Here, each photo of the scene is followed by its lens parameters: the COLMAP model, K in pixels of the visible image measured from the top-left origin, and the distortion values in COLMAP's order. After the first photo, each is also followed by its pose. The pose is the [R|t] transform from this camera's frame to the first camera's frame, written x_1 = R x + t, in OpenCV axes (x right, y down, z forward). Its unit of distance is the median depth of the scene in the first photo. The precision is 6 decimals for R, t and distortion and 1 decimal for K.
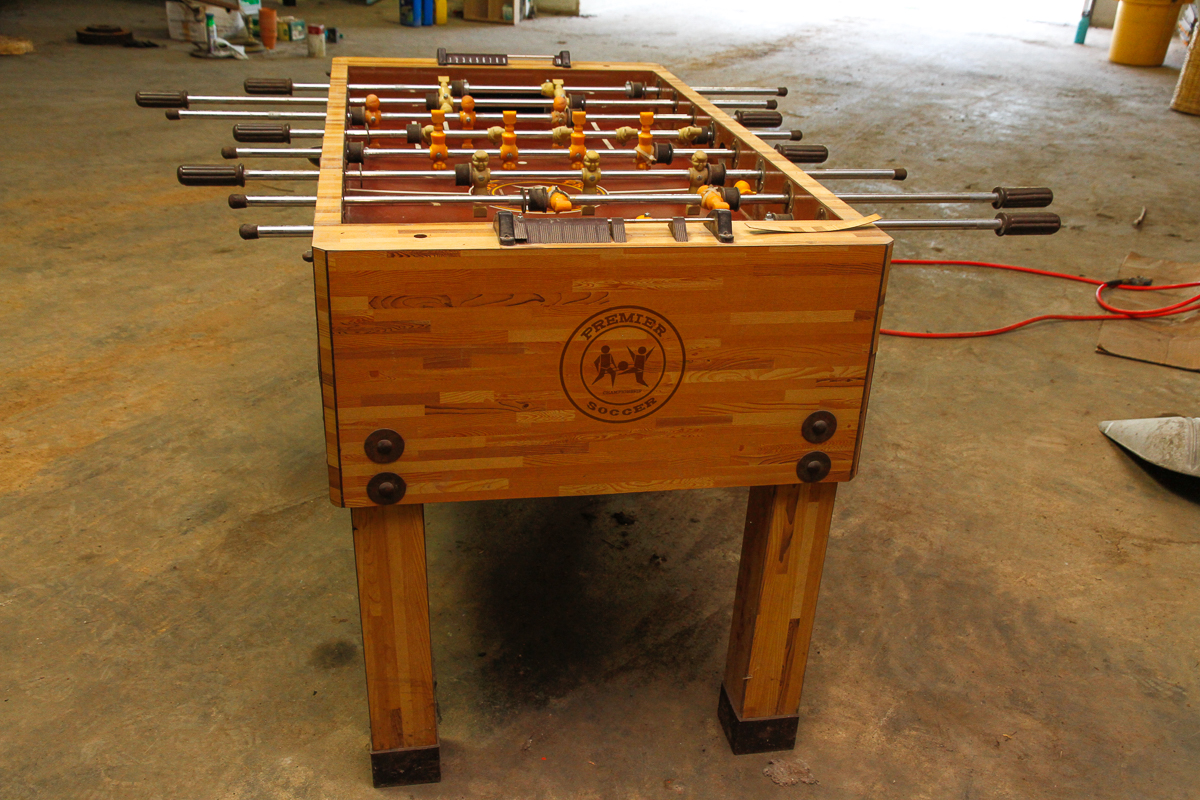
lens RADIAL K [[1210.5, 0, 600.0], [0, 1210.5, 400.0], [0, 0, 1]] dist [0.053454, 0.099405]
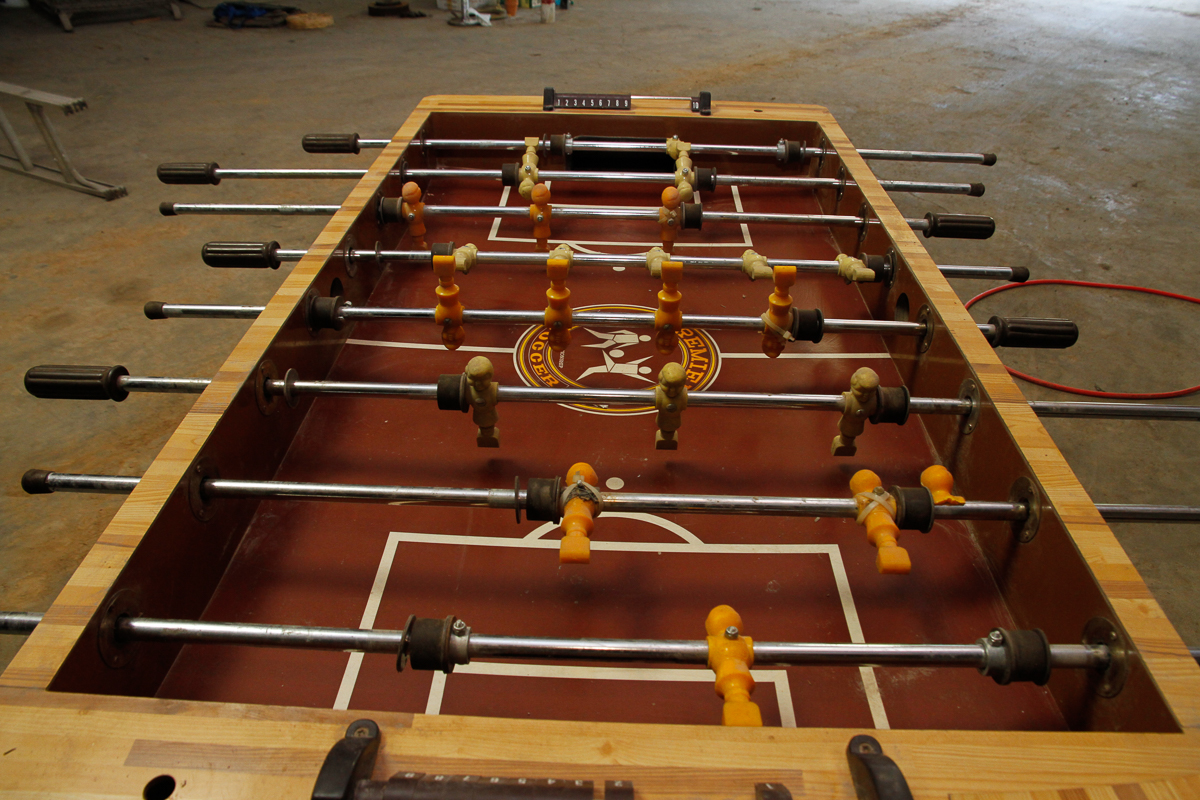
lens RADIAL K [[830.1, 0, 600.0], [0, 830.1, 400.0], [0, 0, 1]] dist [-0.118300, 0.096815]
pose [[0.975925, 0.101599, -0.192998, 0.011019], [-0.063680, 0.979053, 0.193391, -0.078248], [0.208603, -0.176445, 0.961952, 0.183310]]
